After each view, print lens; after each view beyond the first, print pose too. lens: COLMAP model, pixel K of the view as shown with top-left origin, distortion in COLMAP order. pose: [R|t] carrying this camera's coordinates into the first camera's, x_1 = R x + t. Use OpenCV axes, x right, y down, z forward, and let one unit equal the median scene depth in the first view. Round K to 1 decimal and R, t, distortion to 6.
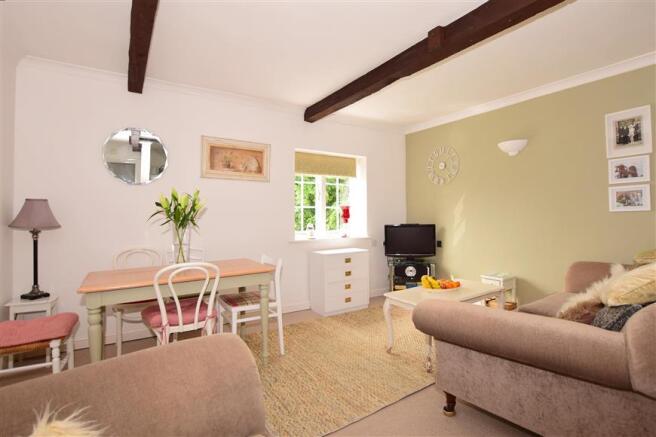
lens RADIAL K [[320.1, 0, 331.1], [0, 320.1, 221.4], [0, 0, 1]] dist [-0.027603, 0.000478]
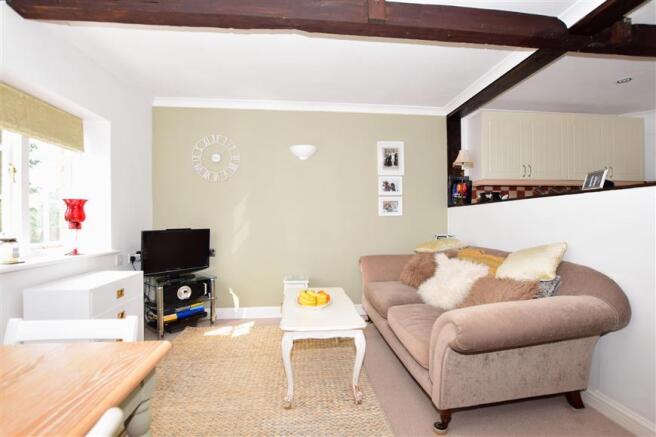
lens RADIAL K [[320.1, 0, 331.1], [0, 320.1, 221.4], [0, 0, 1]] dist [-0.027603, 0.000478]
pose [[0.456538, 0.002586, 0.889700, -0.312430], [0.010048, 0.999917, -0.008063, 0.000784], [-0.889647, 0.012621, 0.456474, 0.448827]]
